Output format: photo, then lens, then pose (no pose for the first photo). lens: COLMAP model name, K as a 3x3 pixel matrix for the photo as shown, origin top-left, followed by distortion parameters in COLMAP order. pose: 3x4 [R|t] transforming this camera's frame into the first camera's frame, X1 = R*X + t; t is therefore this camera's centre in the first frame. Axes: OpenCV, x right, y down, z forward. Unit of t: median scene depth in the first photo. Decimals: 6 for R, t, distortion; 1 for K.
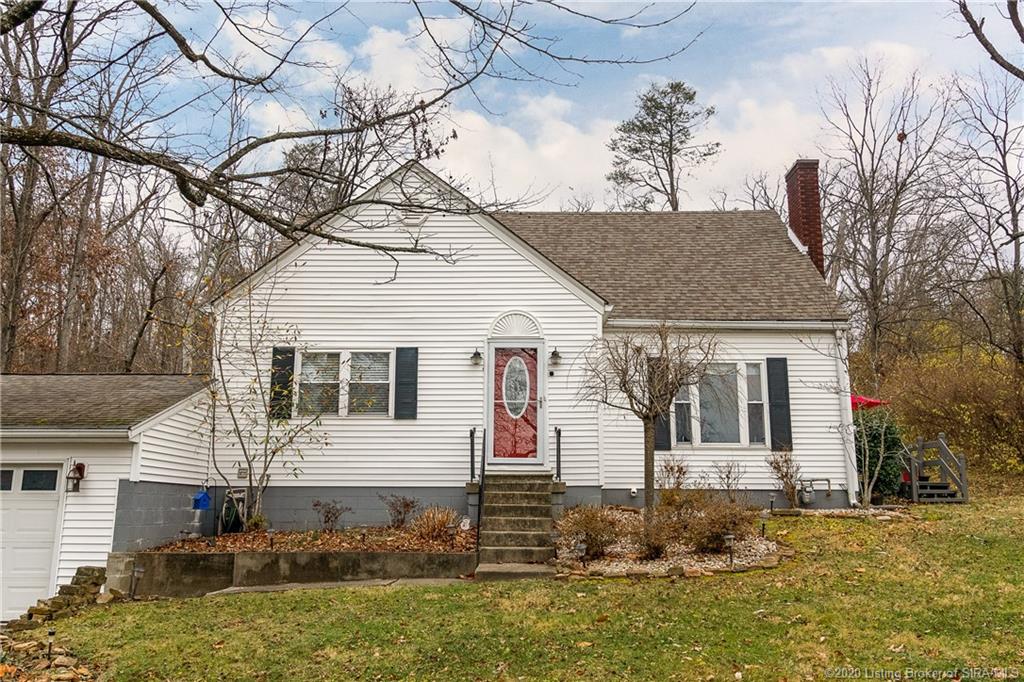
lens RADIAL K [[840.3, 0, 512.0], [0, 840.3, 341.0], [0, 0, 1]] dist [0.005713, 0.001169]
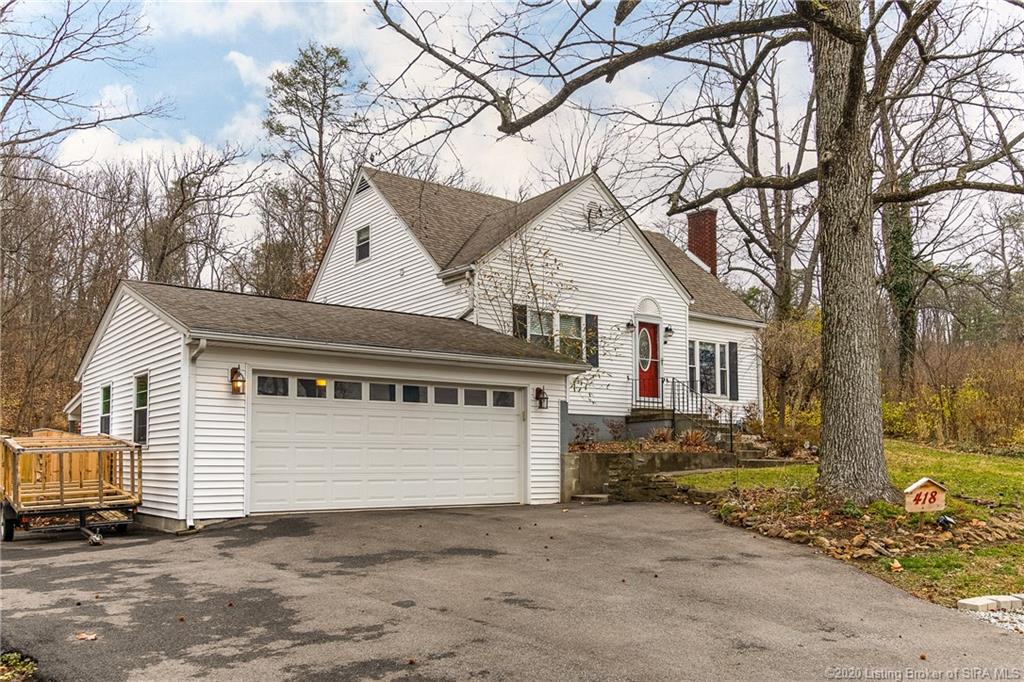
lens RADIAL K [[878.2, 0, 512.0], [0, 878.2, 341.0], [0, 0, 1]] dist [-0.000669, 0.000353]
pose [[0.791563, 0.078754, 0.605991, -1.093825], [-0.109283, 0.993918, 0.013580, 0.044885], [-0.601236, -0.076974, 0.795356, -0.062301]]
